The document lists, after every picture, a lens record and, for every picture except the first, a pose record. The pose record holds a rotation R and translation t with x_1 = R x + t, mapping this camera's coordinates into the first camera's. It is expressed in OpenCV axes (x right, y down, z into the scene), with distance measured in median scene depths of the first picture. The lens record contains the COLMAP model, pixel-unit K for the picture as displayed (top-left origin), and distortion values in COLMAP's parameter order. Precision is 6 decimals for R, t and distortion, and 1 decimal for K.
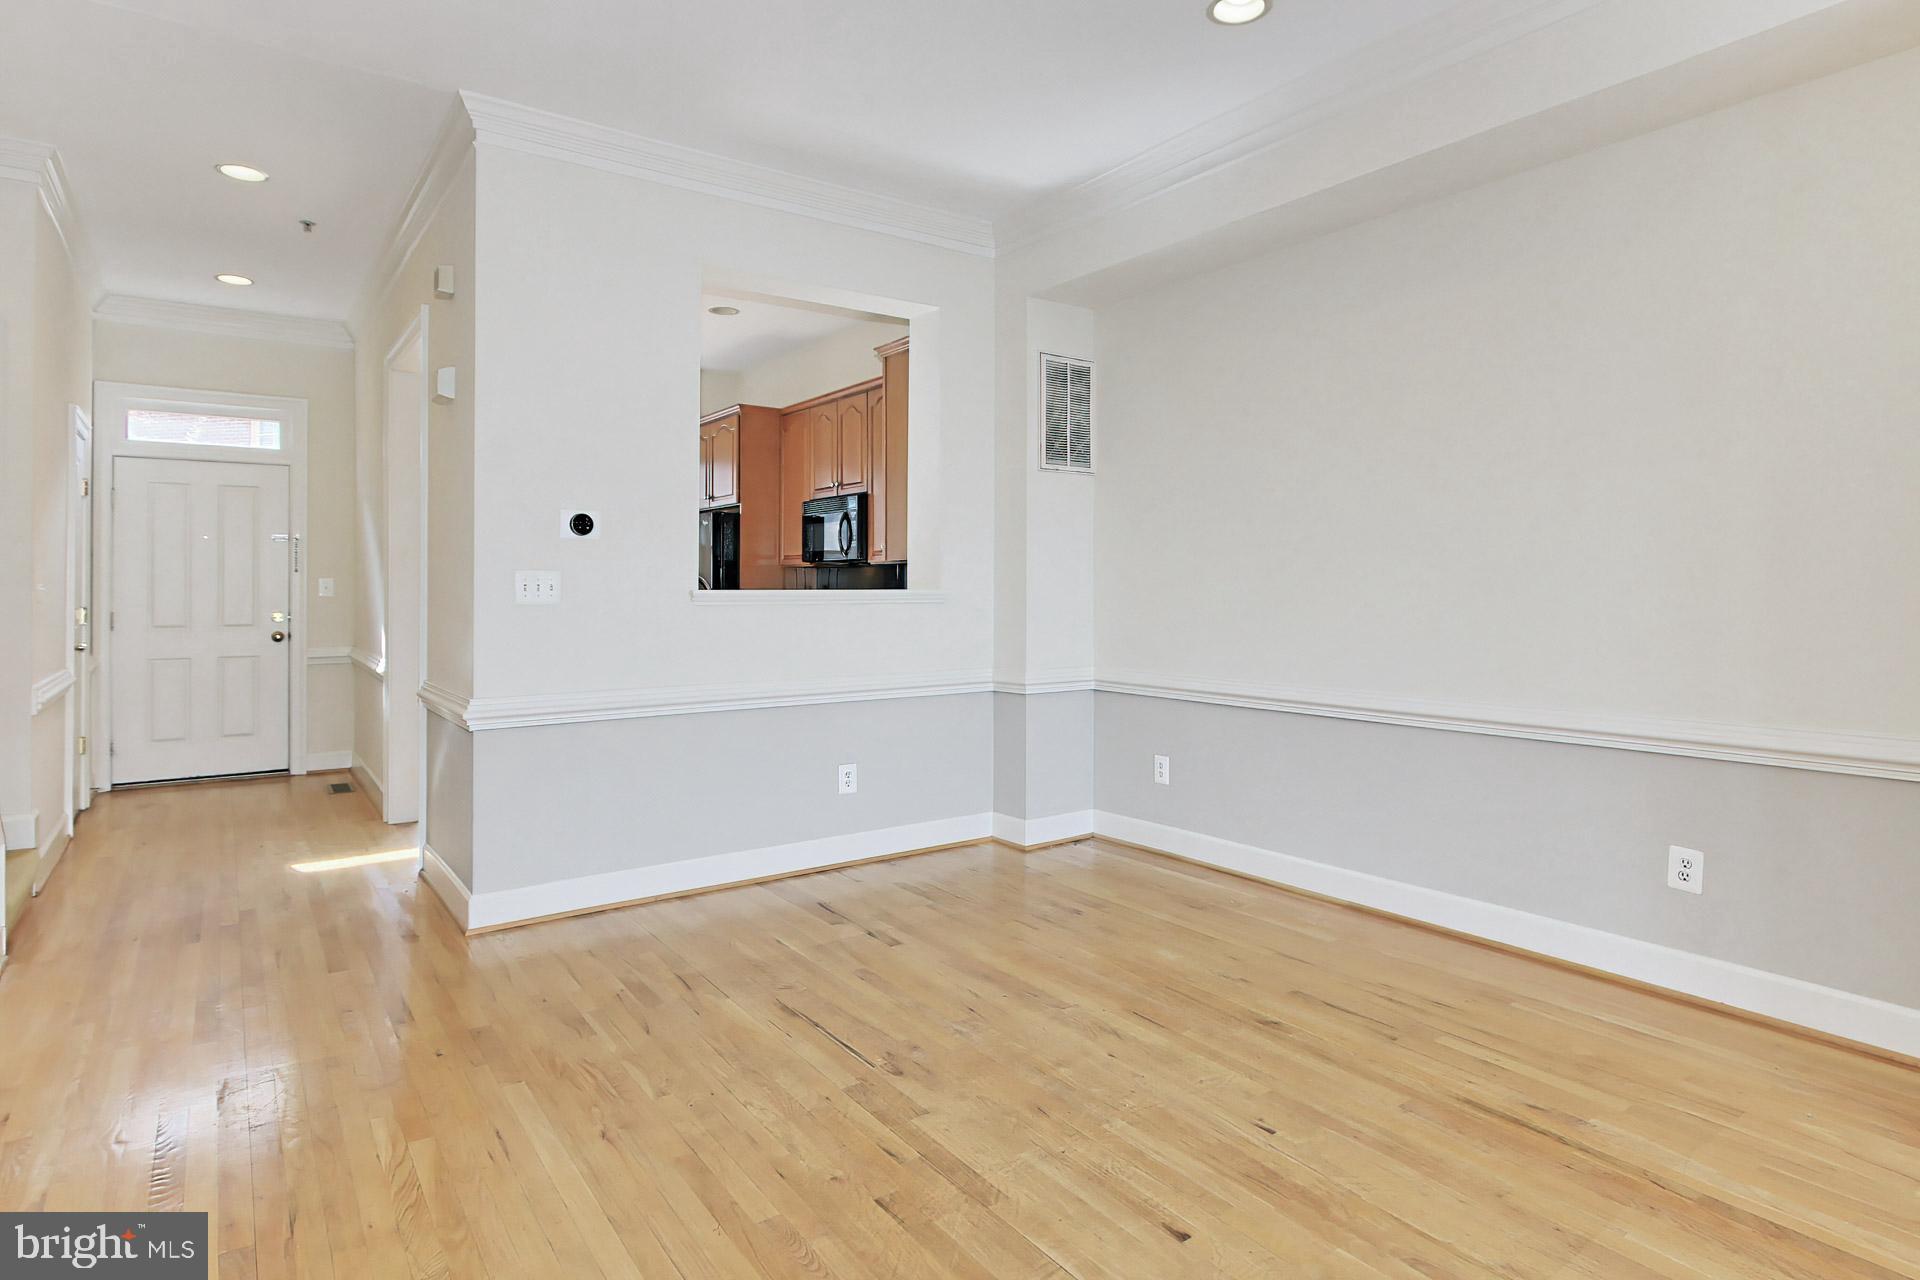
lens RADIAL K [[1036.0, 0, 964.5], [0, 1036.0, 580.1], [0, 0, 1]] dist [-0.019164, 0.000120]
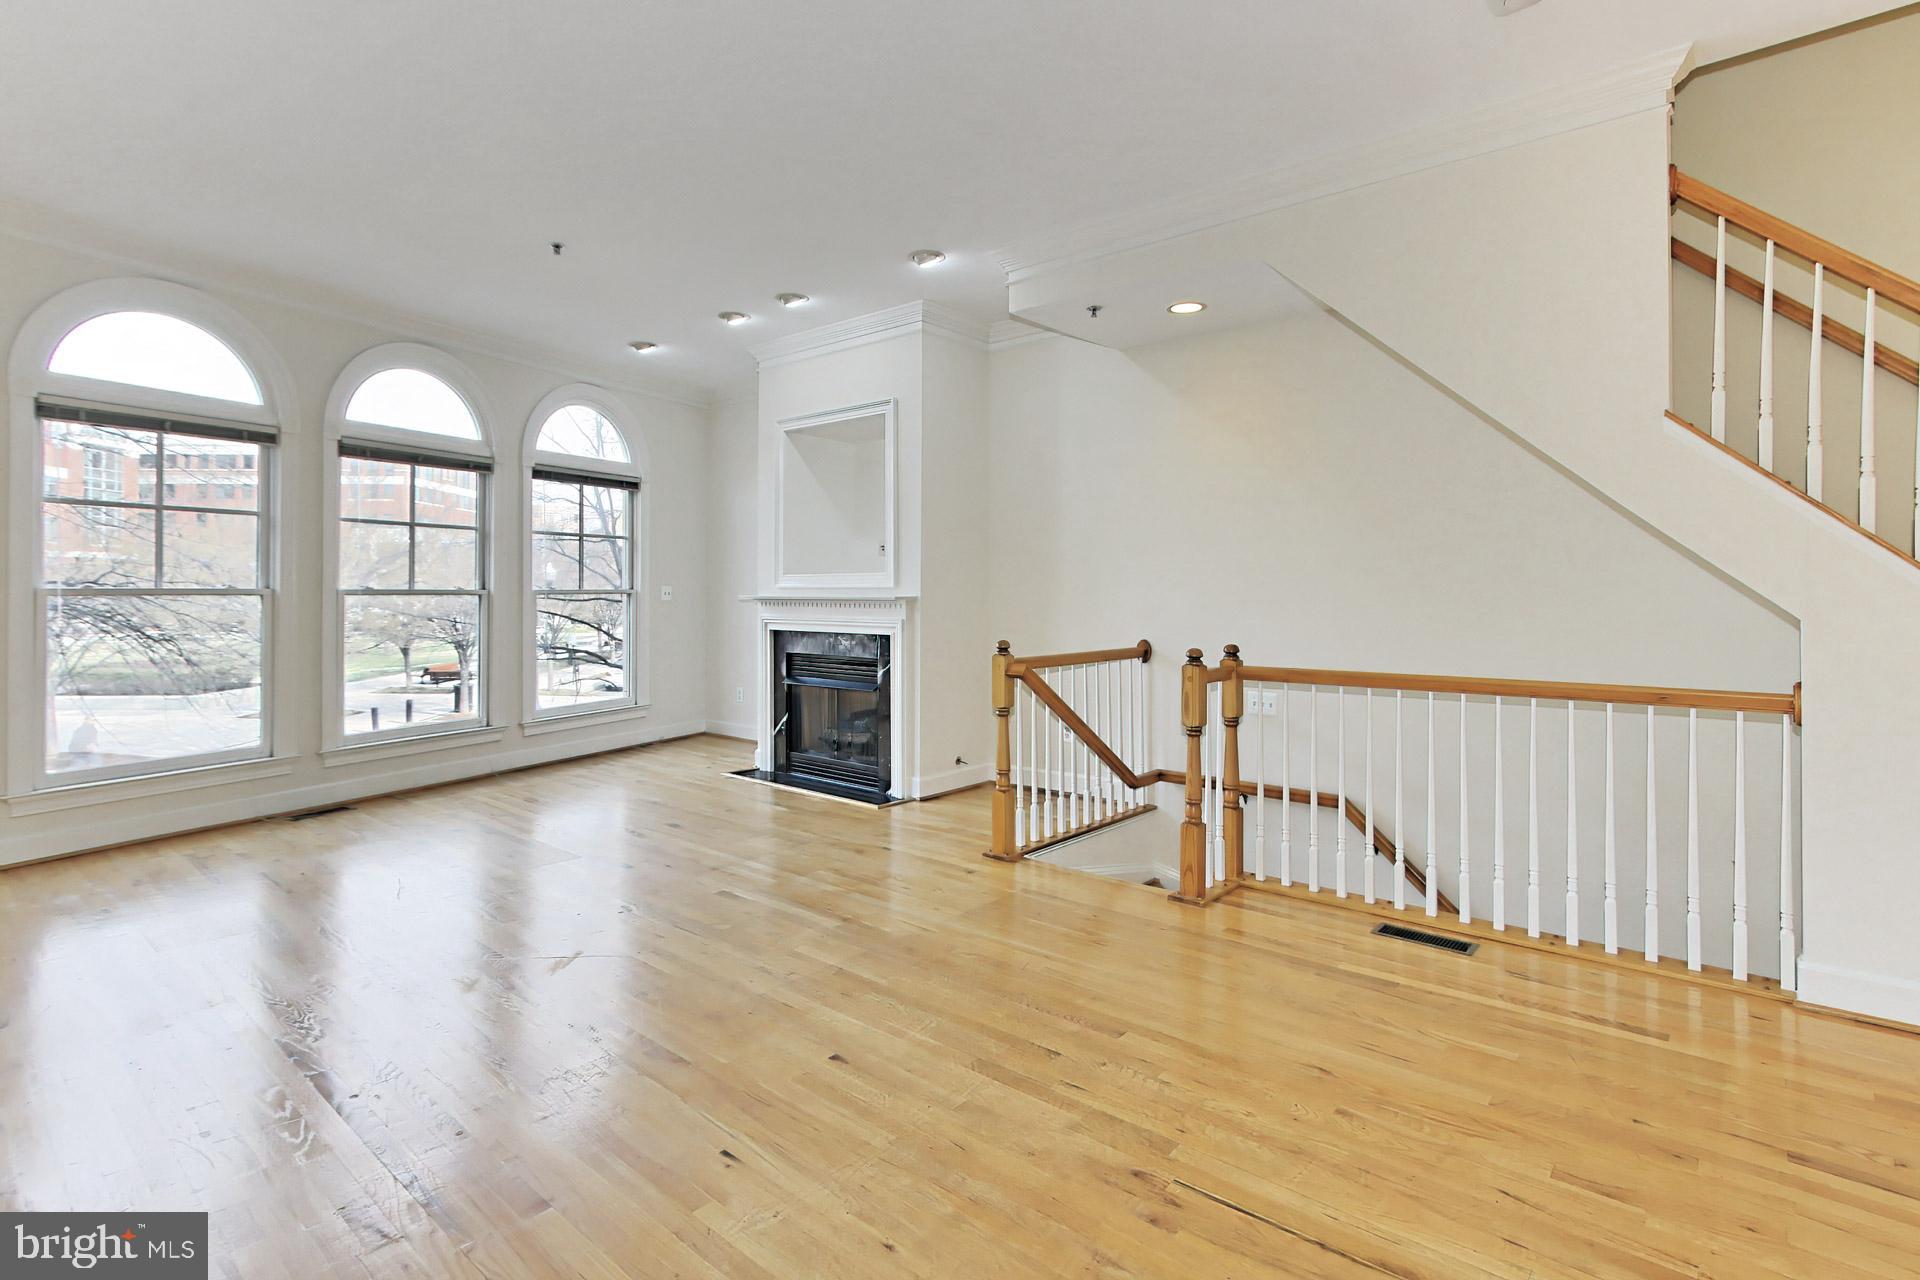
lens RADIAL K [[931.9, 0, 977.2], [0, 931.9, 589.8], [0, 0, 1]] dist [-0.000398, 0.001024]
pose [[-0.970354, -0.000213, -0.241689, 0.130824], [0.002026, 0.999957, -0.009017, 0.003938], [0.241680, -0.009239, -0.970312, 0.903098]]
